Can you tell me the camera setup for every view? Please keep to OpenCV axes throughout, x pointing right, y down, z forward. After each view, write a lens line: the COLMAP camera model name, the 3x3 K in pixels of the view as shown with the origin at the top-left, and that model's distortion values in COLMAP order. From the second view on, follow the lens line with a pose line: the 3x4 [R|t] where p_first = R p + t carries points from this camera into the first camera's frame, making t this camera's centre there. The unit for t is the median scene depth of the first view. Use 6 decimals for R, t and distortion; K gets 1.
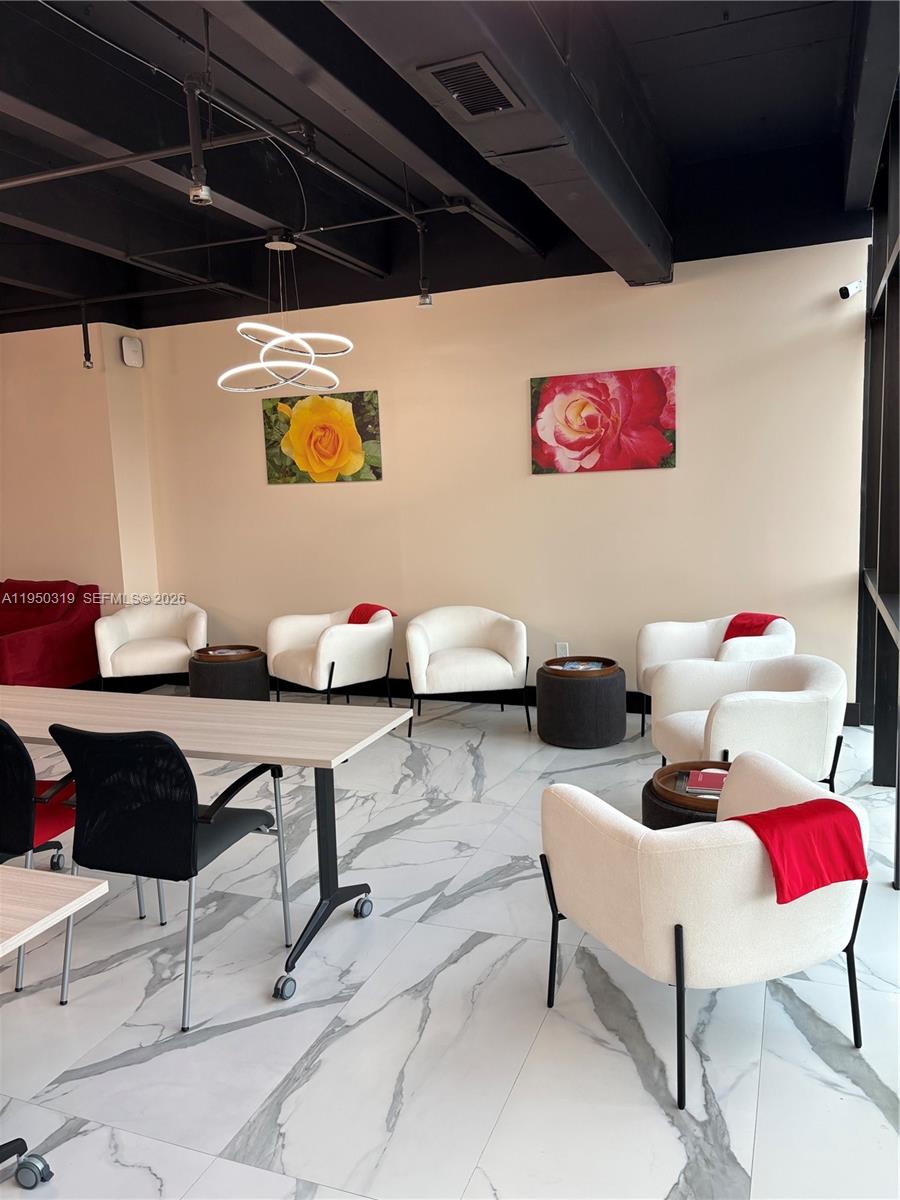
lens RADIAL K [[910.3, 0, 450.8], [0, 910.3, 596.5], [0, 0, 1]] dist [0.014521, 0.014943]
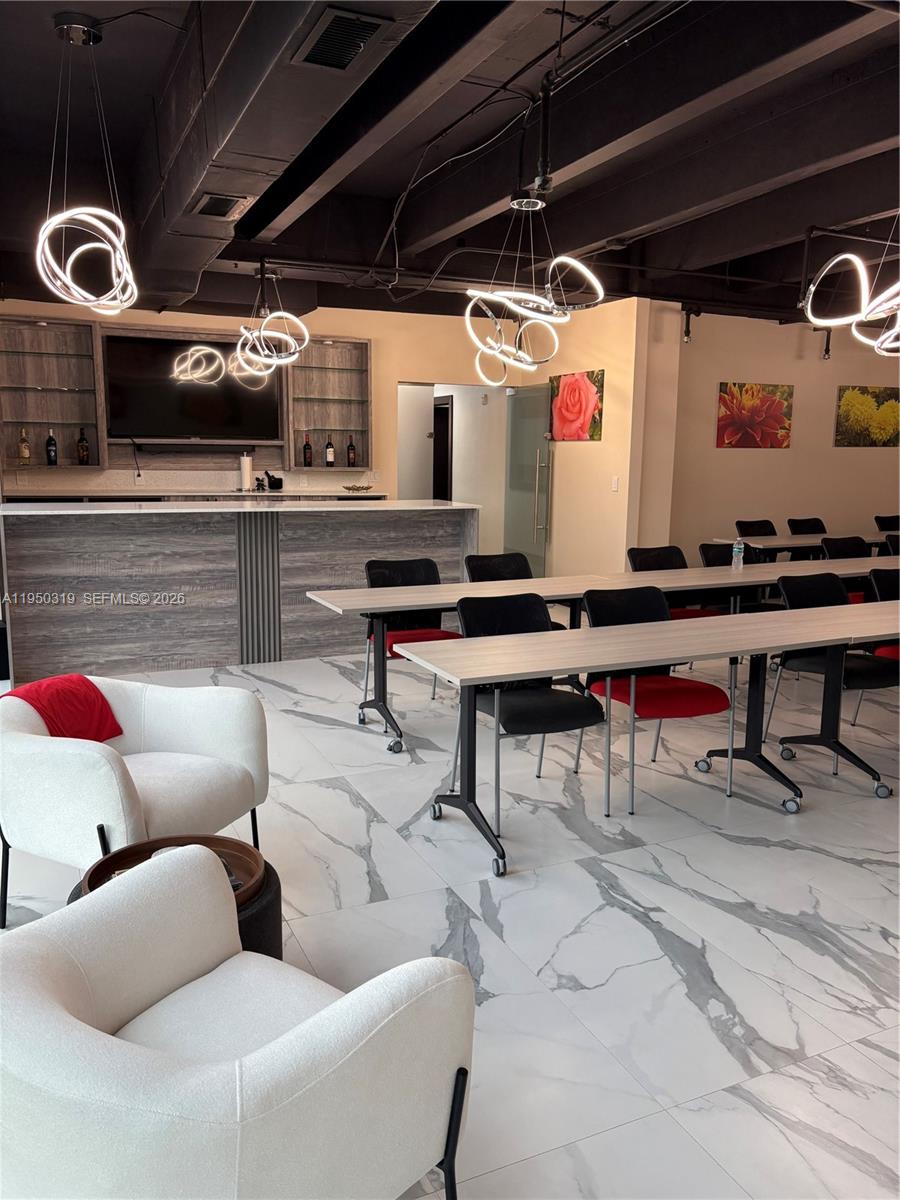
lens RADIAL K [[910.3, 0, 450.7], [0, 910.3, 603.7], [0, 0, 1]] dist [0.014521, 0.014943]
pose [[-0.696722, 0.145422, -0.702446, 0.607800], [-0.077296, 0.958315, 0.275058, -0.207213], [0.713164, 0.245935, -0.656439, 1.569342]]
